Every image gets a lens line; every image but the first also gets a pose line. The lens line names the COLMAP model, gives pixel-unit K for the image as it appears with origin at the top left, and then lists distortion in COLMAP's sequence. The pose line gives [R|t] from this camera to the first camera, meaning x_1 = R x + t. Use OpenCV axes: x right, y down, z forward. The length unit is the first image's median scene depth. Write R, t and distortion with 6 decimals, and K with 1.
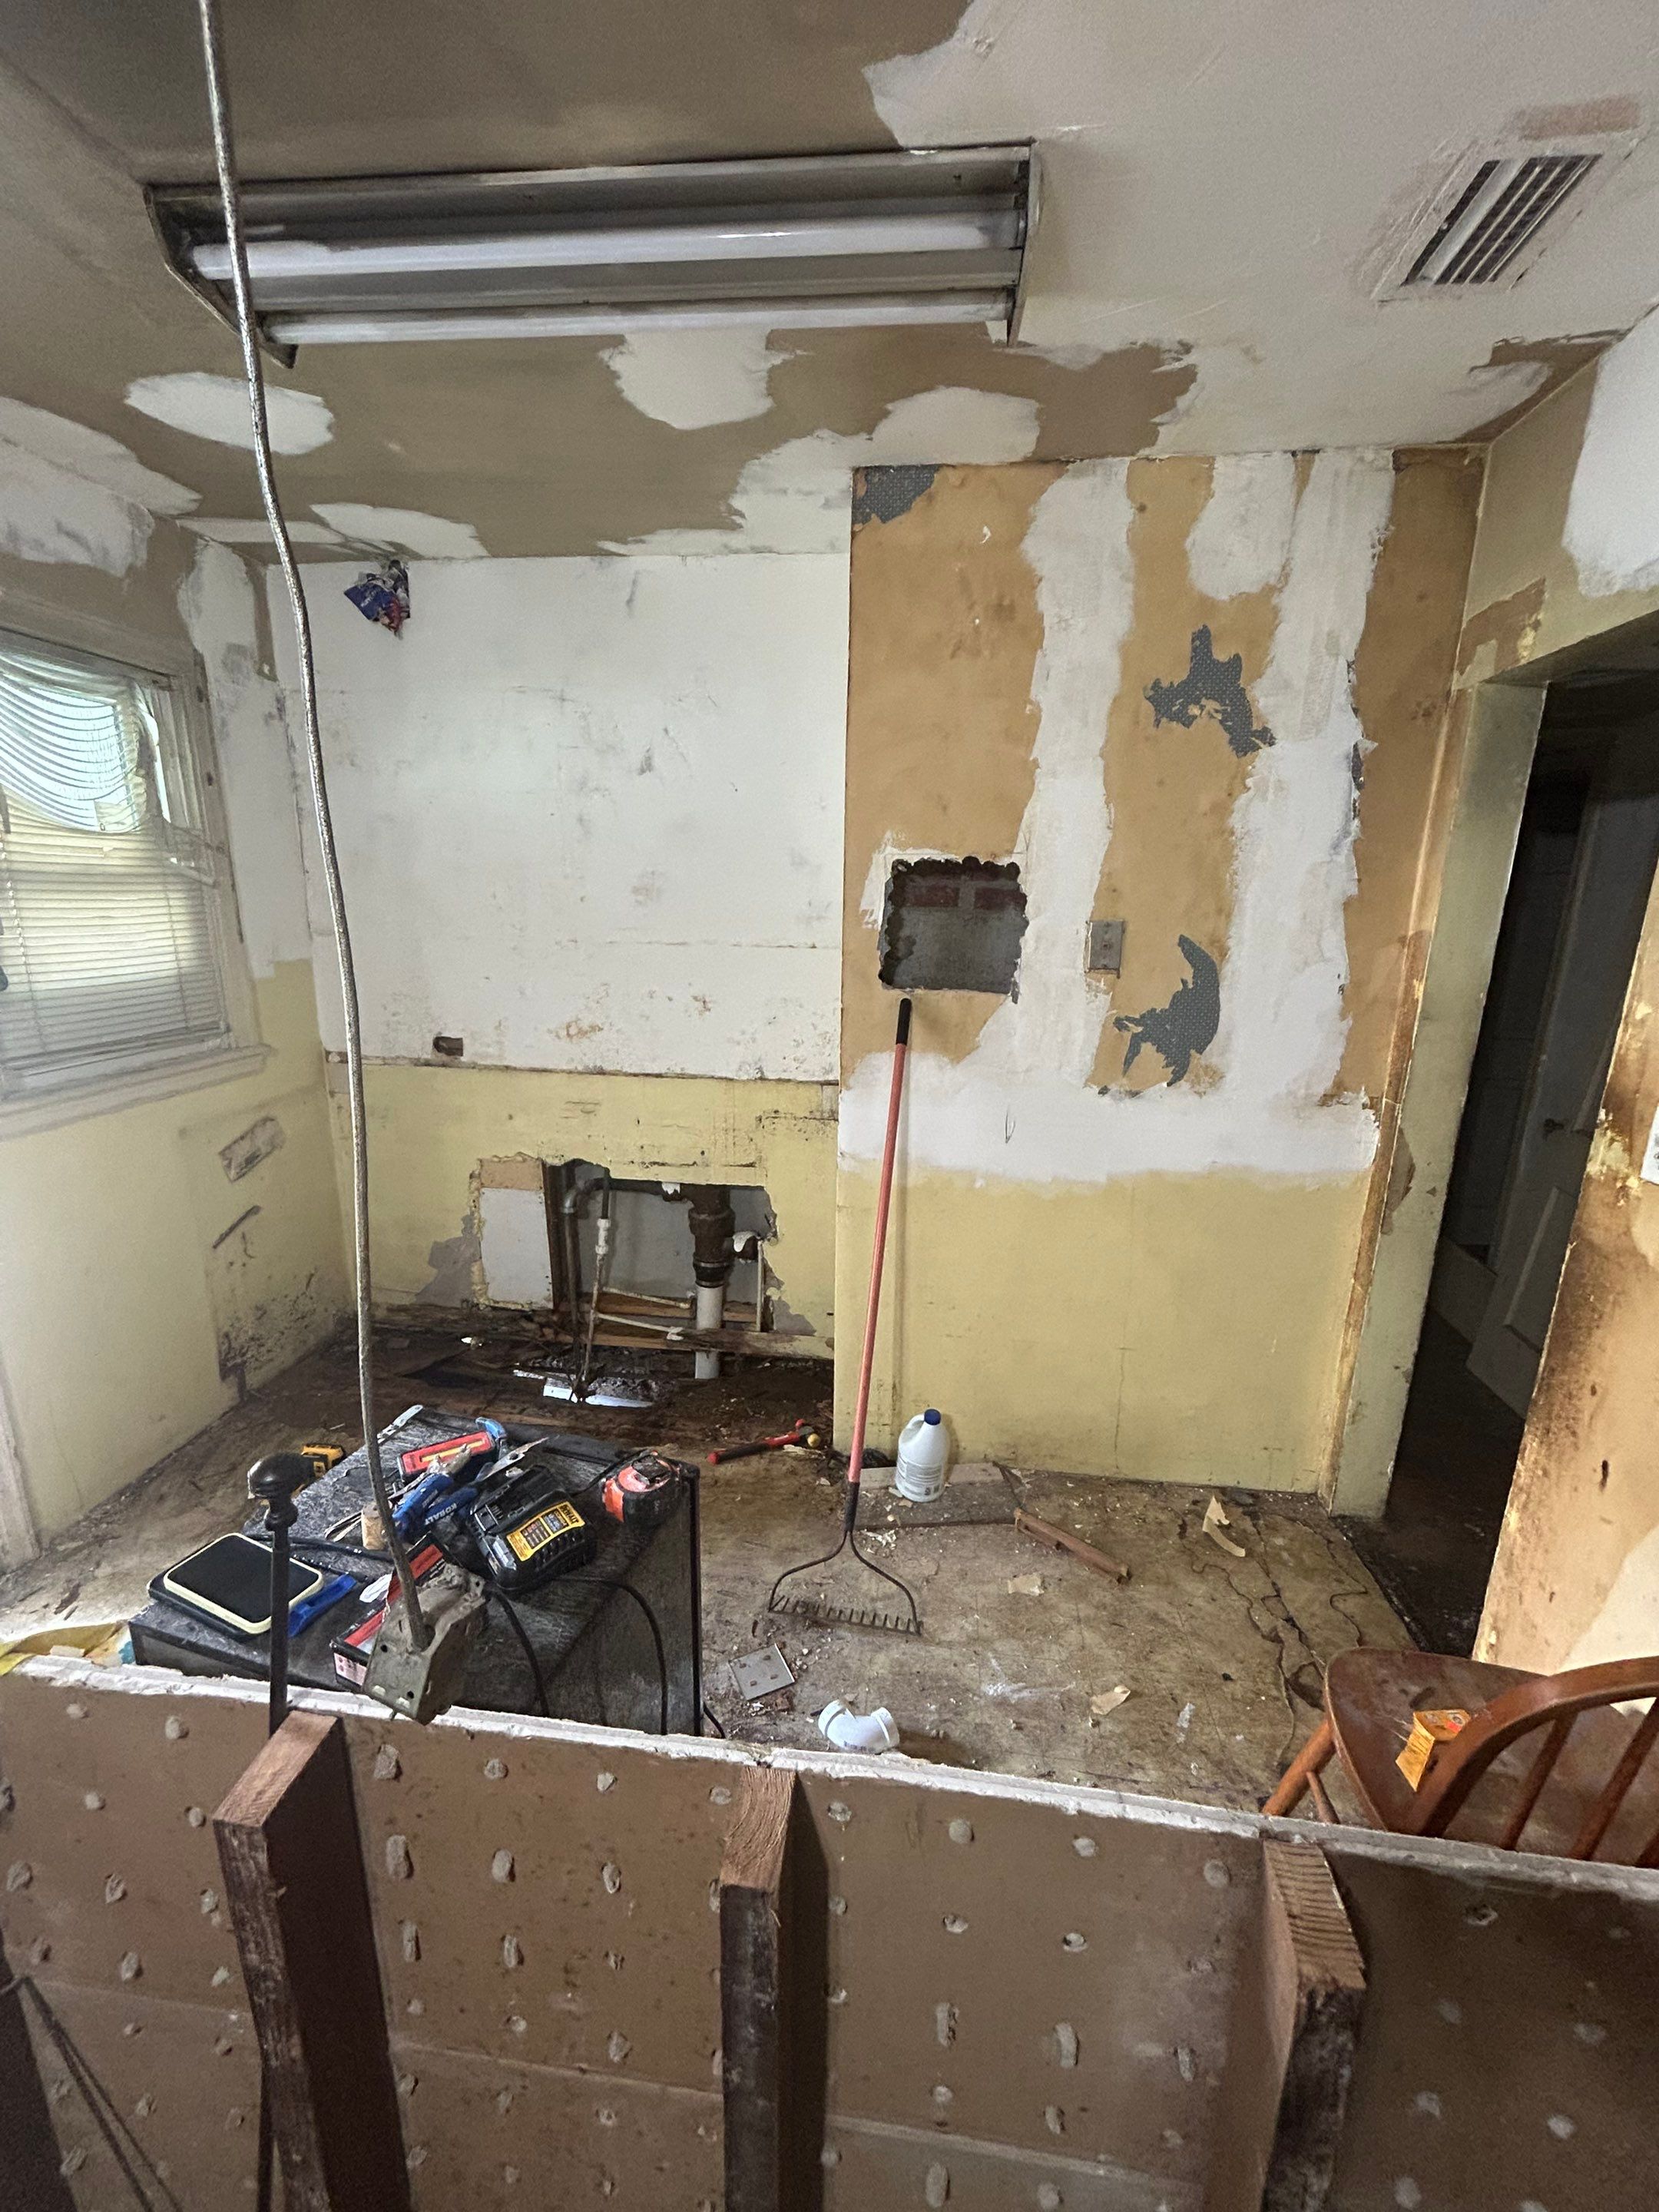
lens RADIAL K [[908.2, 0, 835.6], [0, 908.2, 1111.4], [0, 0, 1]] dist [-0.000377, 0.002596]
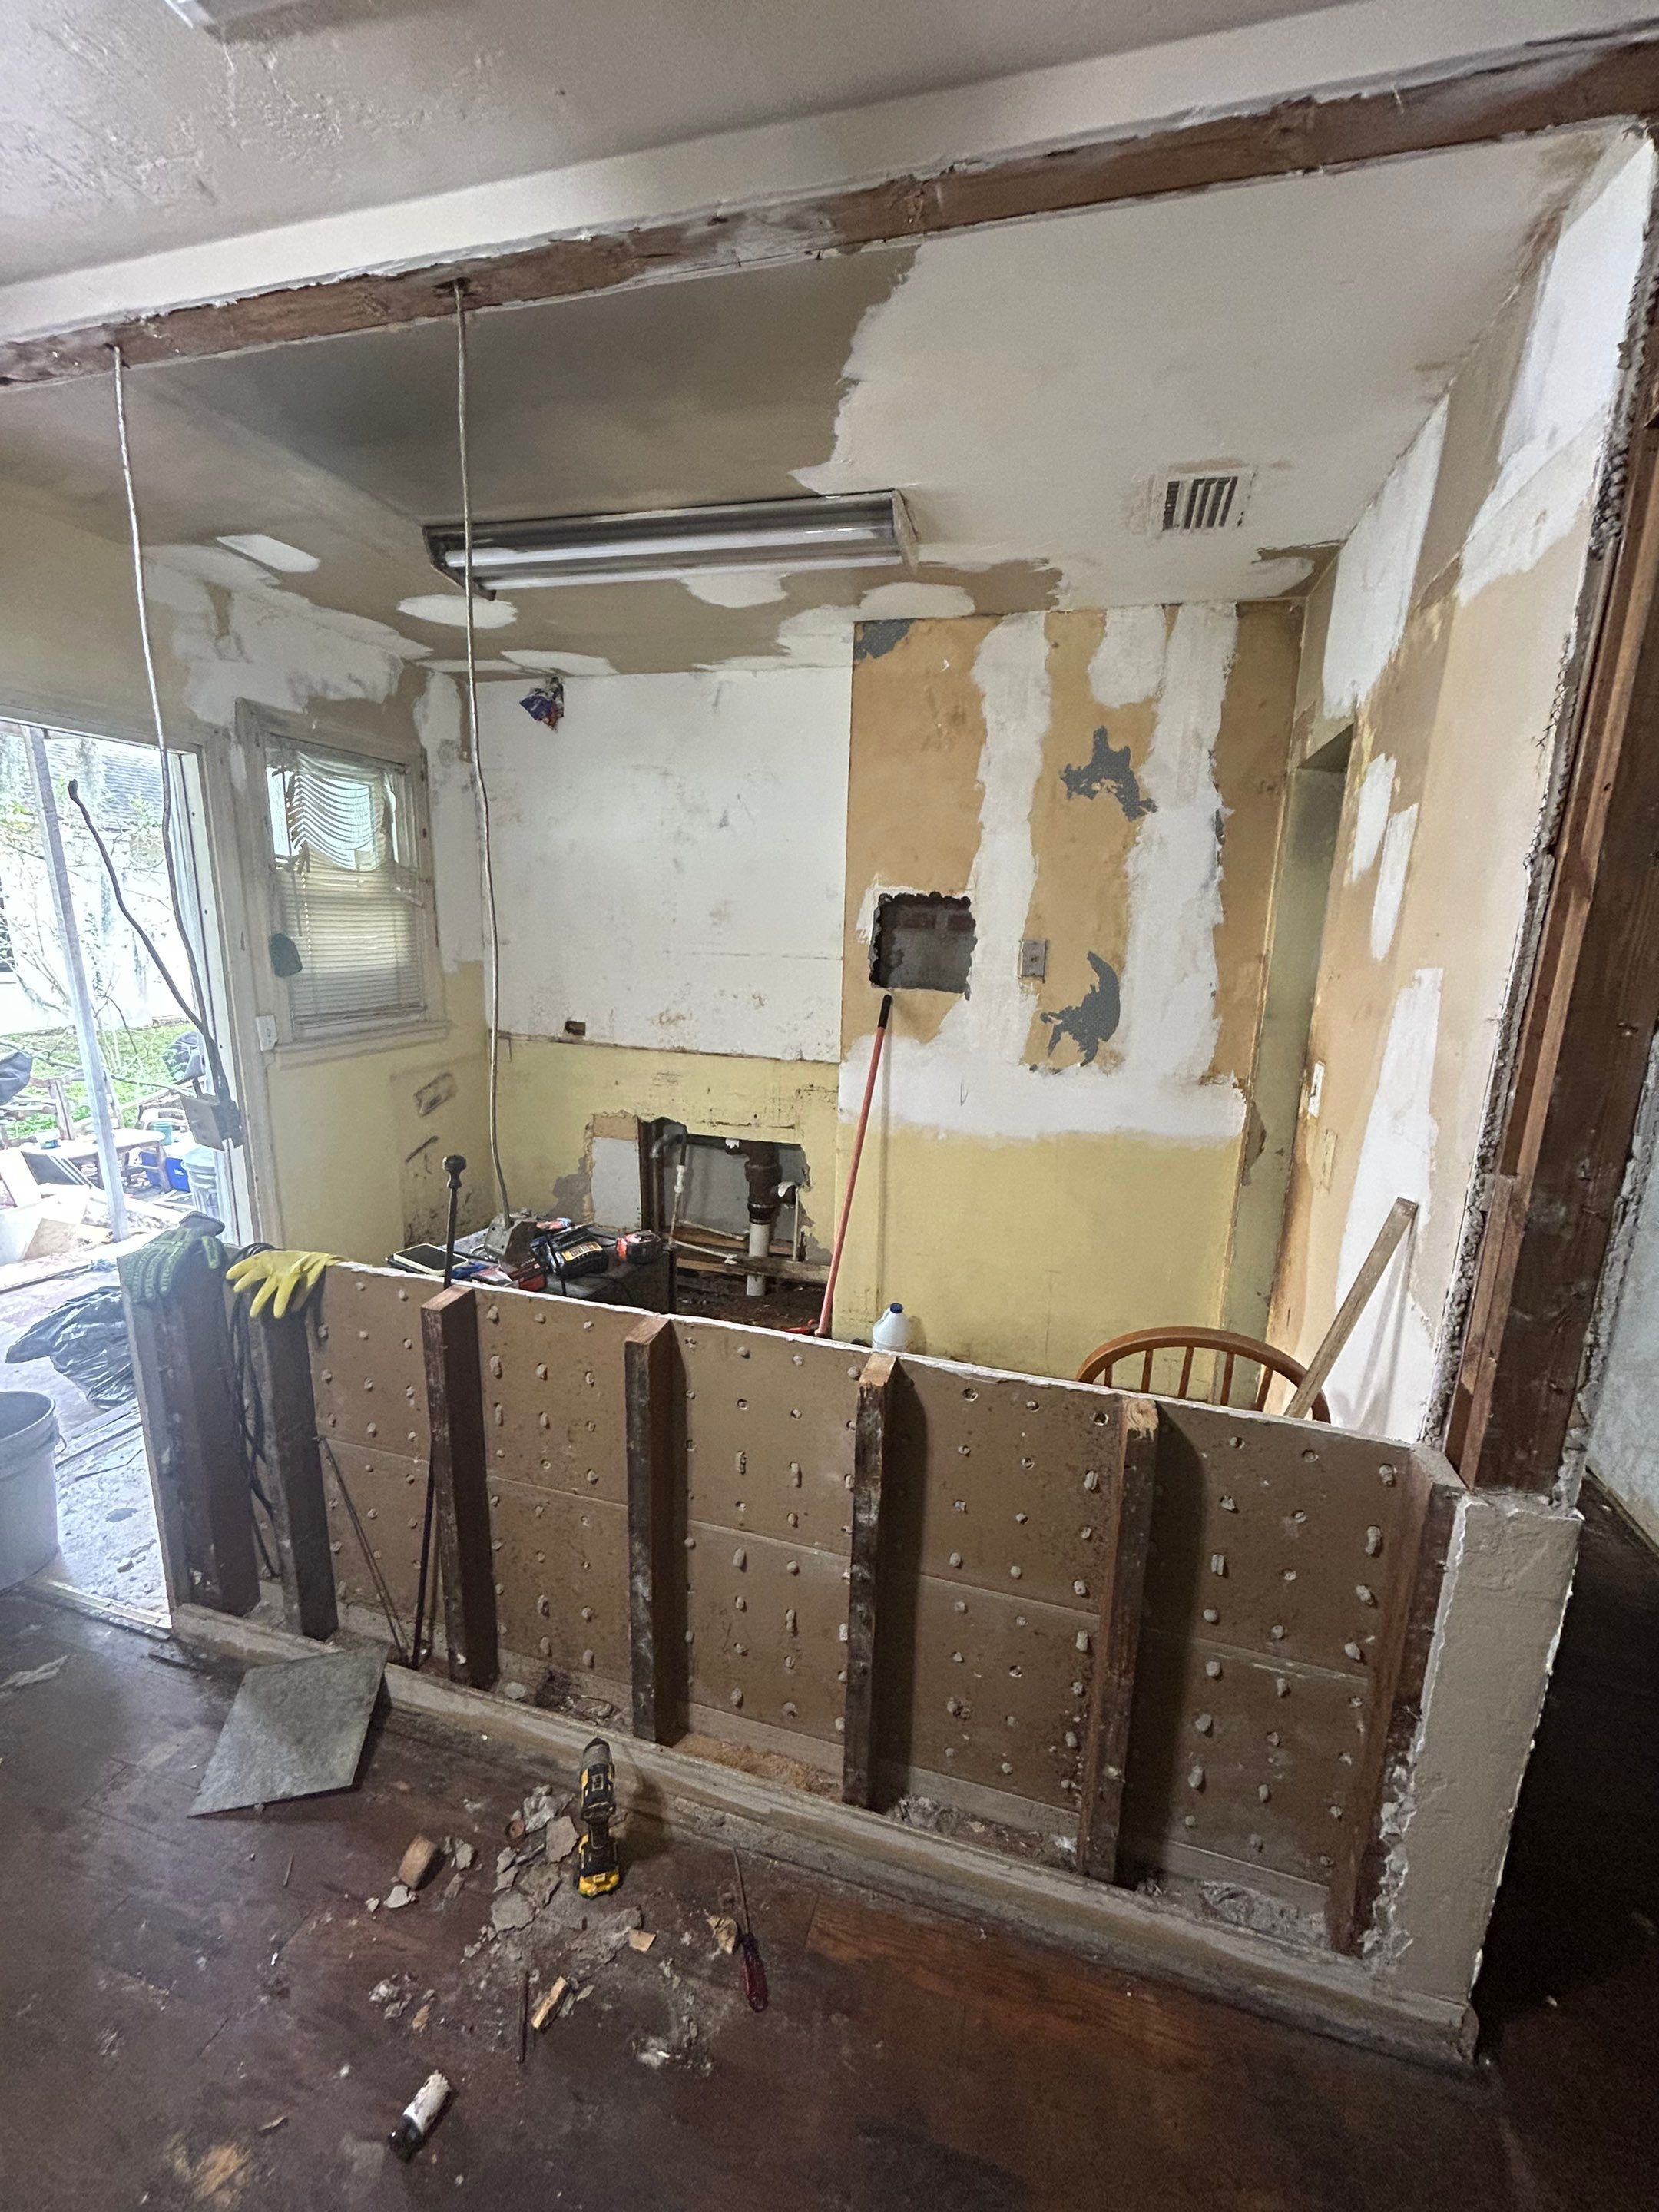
lens RADIAL K [[908.2, 0, 834.1], [0, 908.2, 1114.0], [0, 0, 1]] dist [-0.000377, 0.002596]
pose [[0.987939, 0.045302, -0.148071, 0.225544], [-0.049369, 0.998495, -0.023901, 0.098843], [0.146766, 0.030923, 0.988688, -0.382720]]
